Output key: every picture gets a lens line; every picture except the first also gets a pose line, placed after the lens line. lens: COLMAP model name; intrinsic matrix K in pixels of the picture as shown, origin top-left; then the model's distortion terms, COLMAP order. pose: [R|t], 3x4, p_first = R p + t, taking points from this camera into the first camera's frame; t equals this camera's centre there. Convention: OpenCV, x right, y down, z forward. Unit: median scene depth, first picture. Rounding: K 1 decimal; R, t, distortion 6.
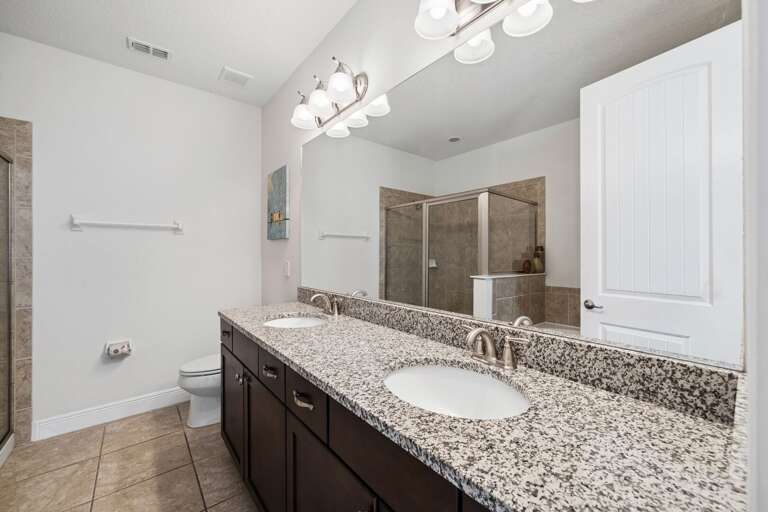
lens RADIAL K [[307.7, 0, 381.3], [0, 307.7, 253.5], [0, 0, 1]] dist [0.001327, 0.000000]
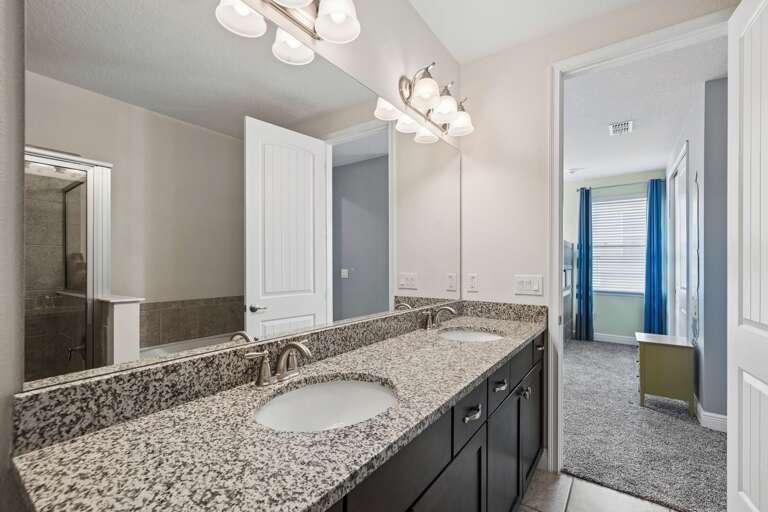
lens RADIAL K [[341.4, 0, 387.8], [0, 341.4, 259.9], [0, 0, 1]] dist [-0.020619, -0.000515]
pose [[-0.275446, 0.011357, 0.961249, -0.869236], [-0.000735, 0.999927, -0.012025, -0.000258], [-0.961316, -0.004018, -0.275418, 1.101471]]
